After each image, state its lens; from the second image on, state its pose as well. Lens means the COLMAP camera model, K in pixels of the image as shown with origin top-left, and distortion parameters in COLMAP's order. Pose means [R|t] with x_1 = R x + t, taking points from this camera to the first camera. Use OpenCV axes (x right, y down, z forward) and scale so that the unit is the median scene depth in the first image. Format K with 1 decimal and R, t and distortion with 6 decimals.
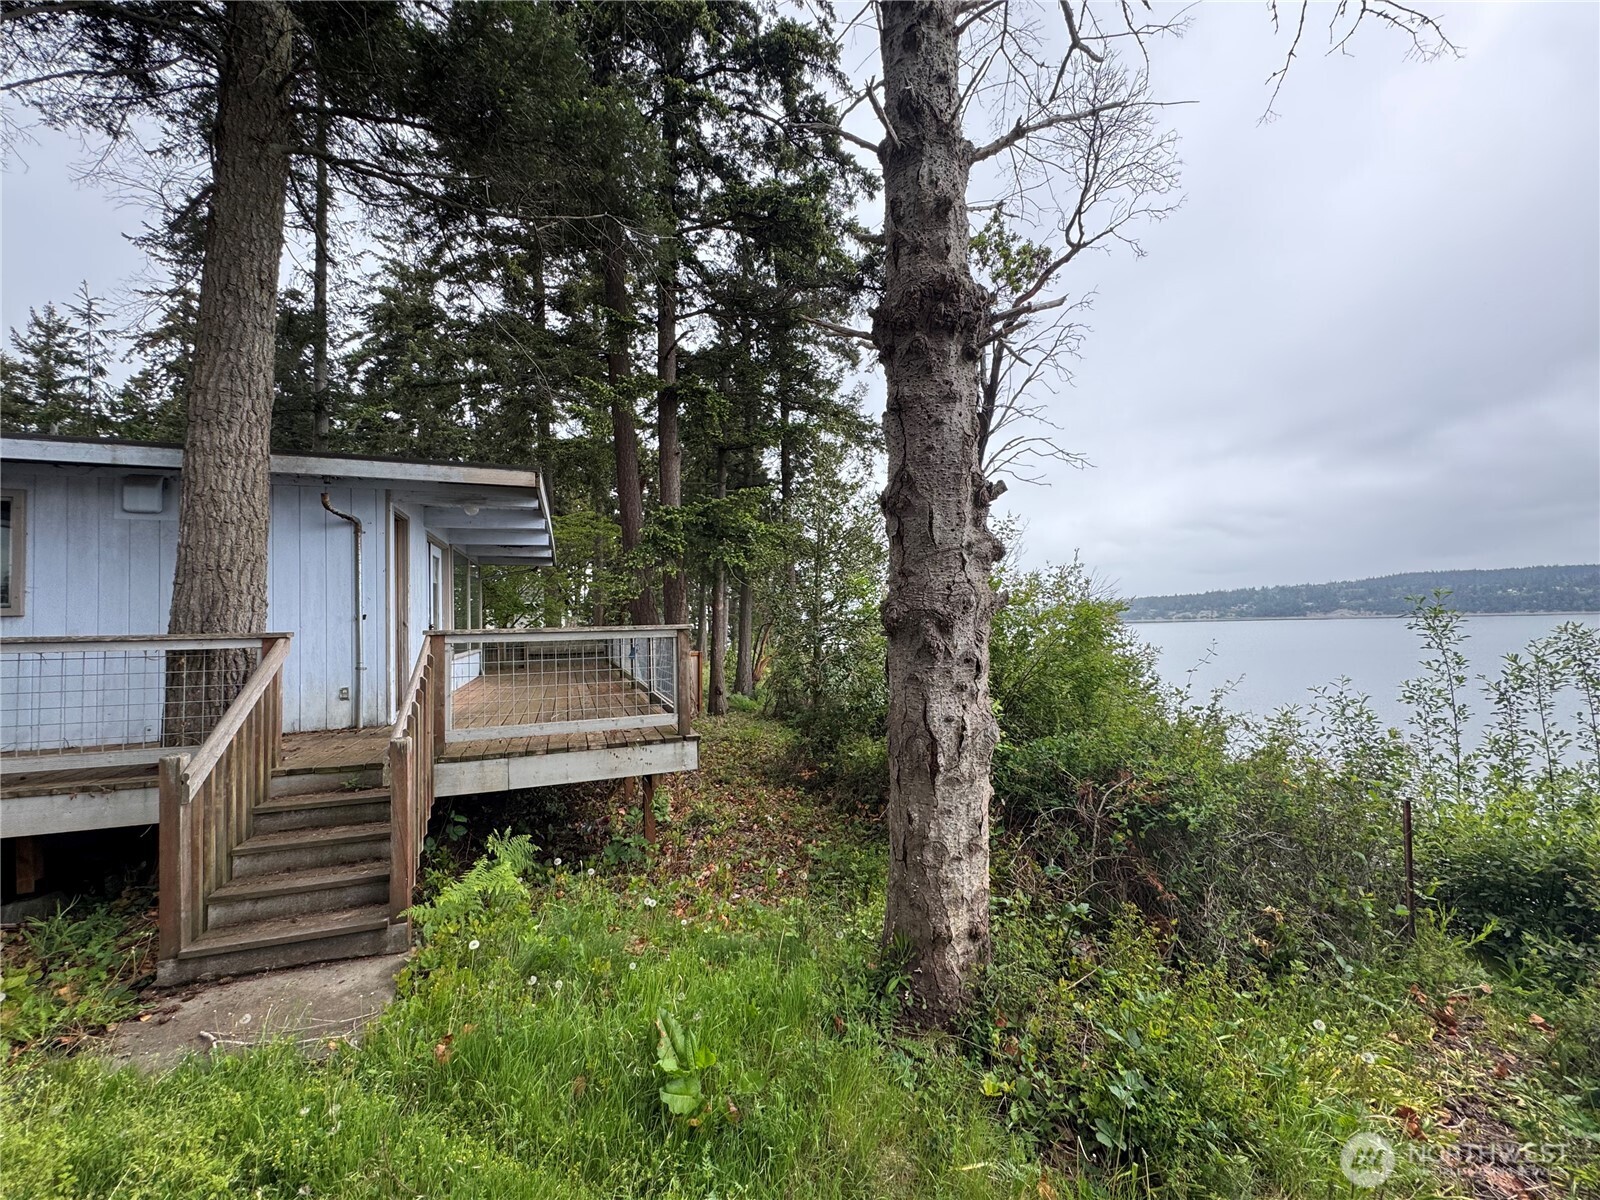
lens RADIAL K [[639.1, 0, 798.3], [0, 639.1, 601.7], [0, 0, 1]] dist [-0.001804, 0.000398]
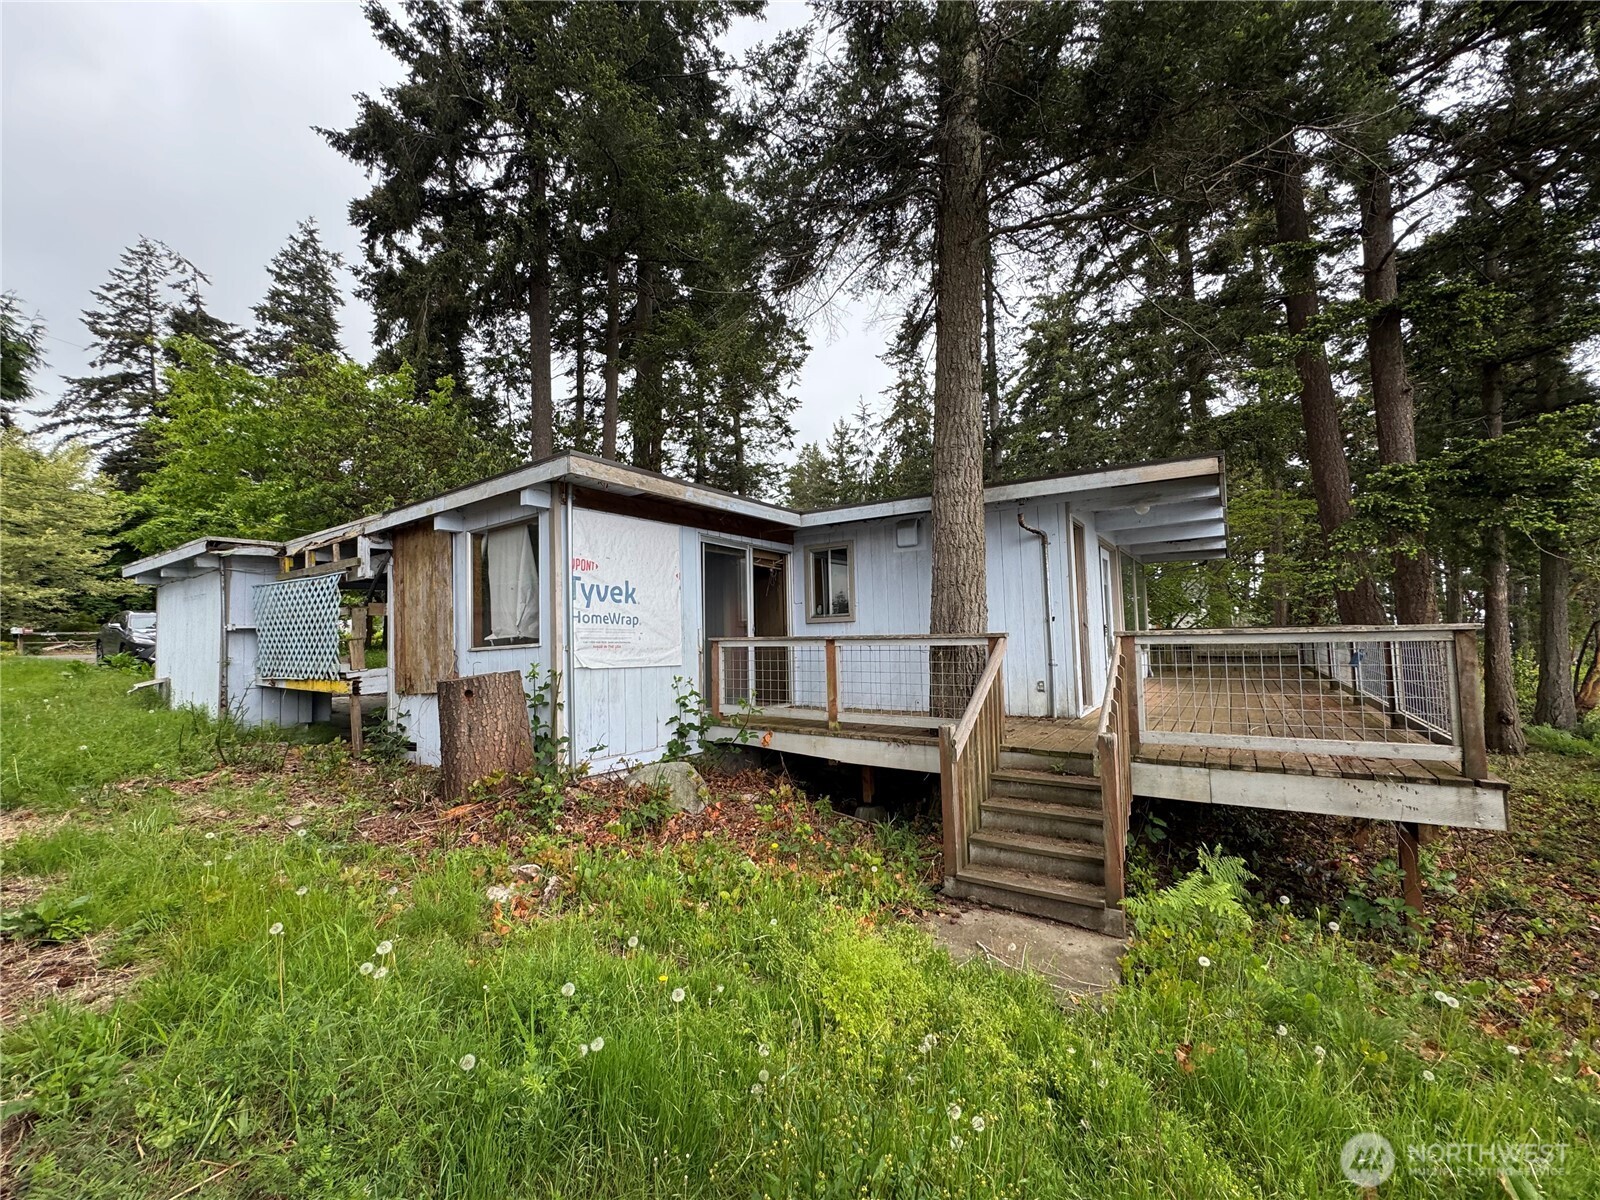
lens RADIAL K [[639.1, 0, 798.3], [0, 639.1, 601.7], [0, 0, 1]] dist [-0.001804, 0.000398]
pose [[0.588899, -0.035214, -0.807439, -0.042518], [0.036691, 0.999185, -0.016816, -0.004202], [0.807374, -0.019723, 0.589711, -0.025134]]
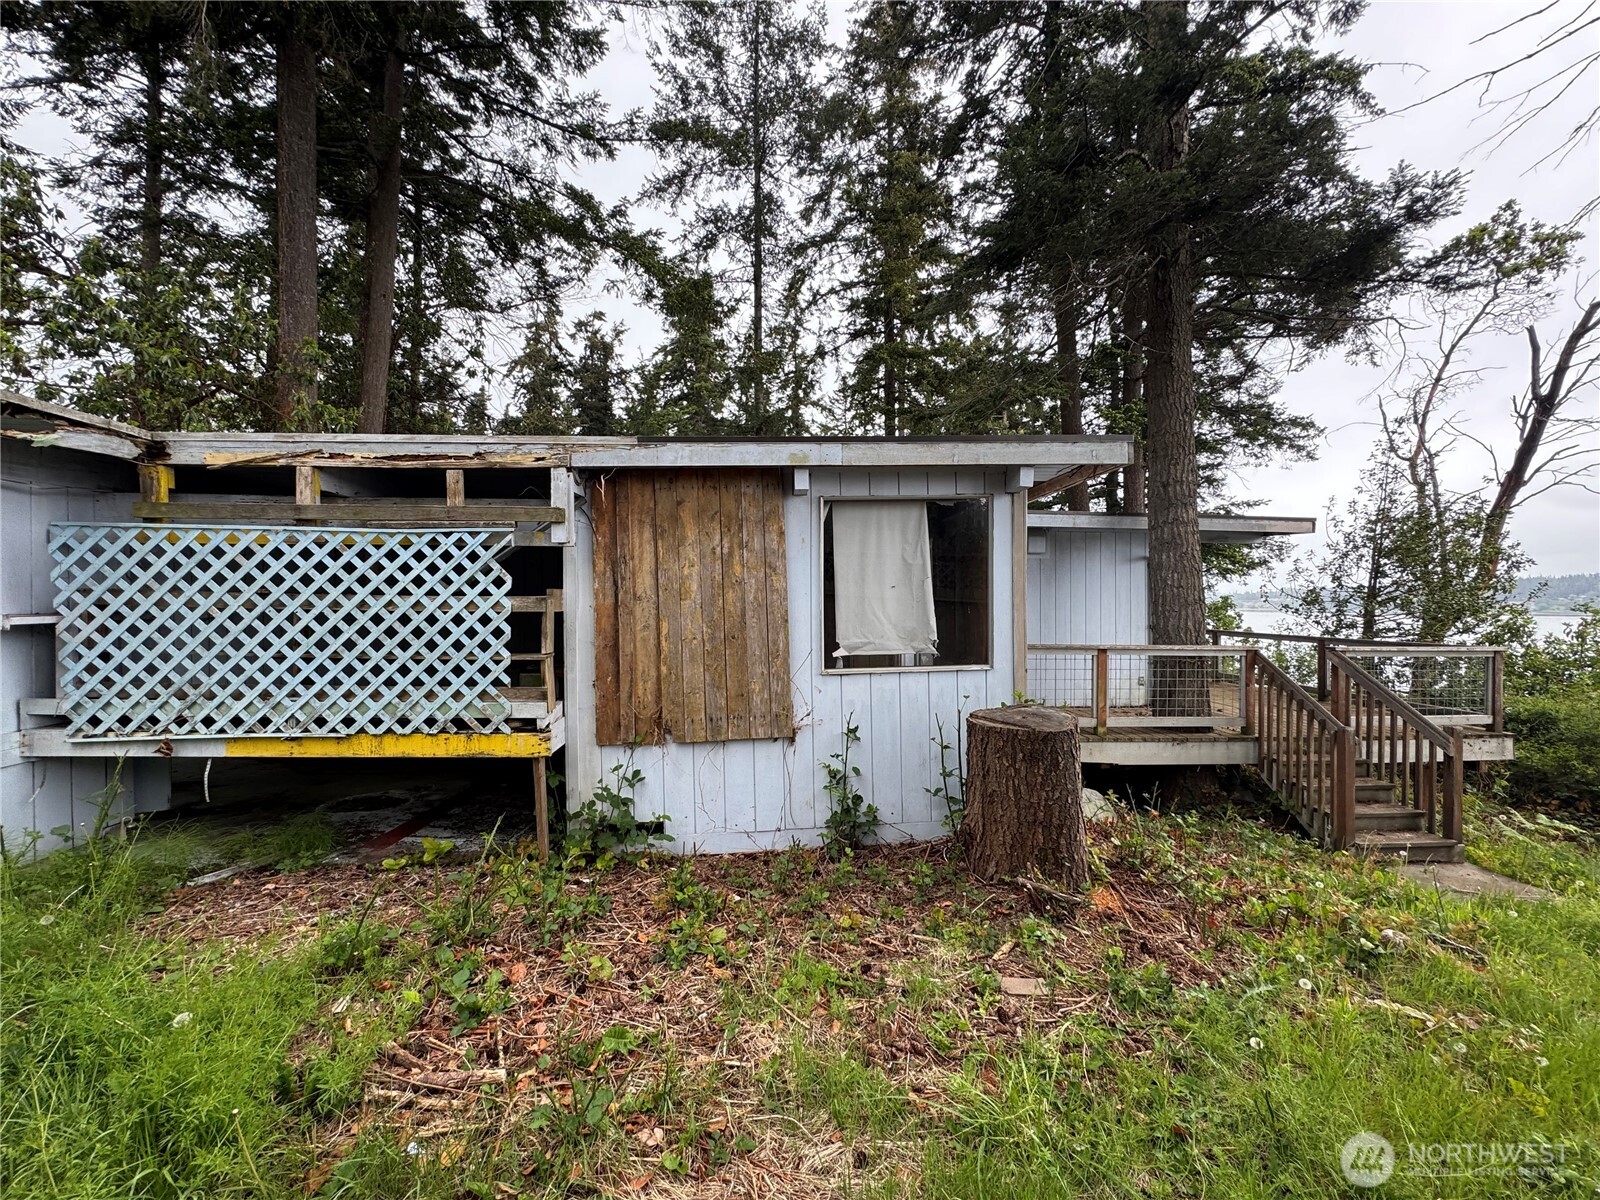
lens RADIAL K [[639.1, 0, 798.3], [0, 639.1, 601.7], [0, 0, 1]] dist [-0.001804, 0.000398]
pose [[0.963227, 0.028273, -0.267198, -1.214368], [-0.018338, 0.999047, 0.039607, -0.079888], [0.268064, -0.033251, 0.962827, -0.616248]]
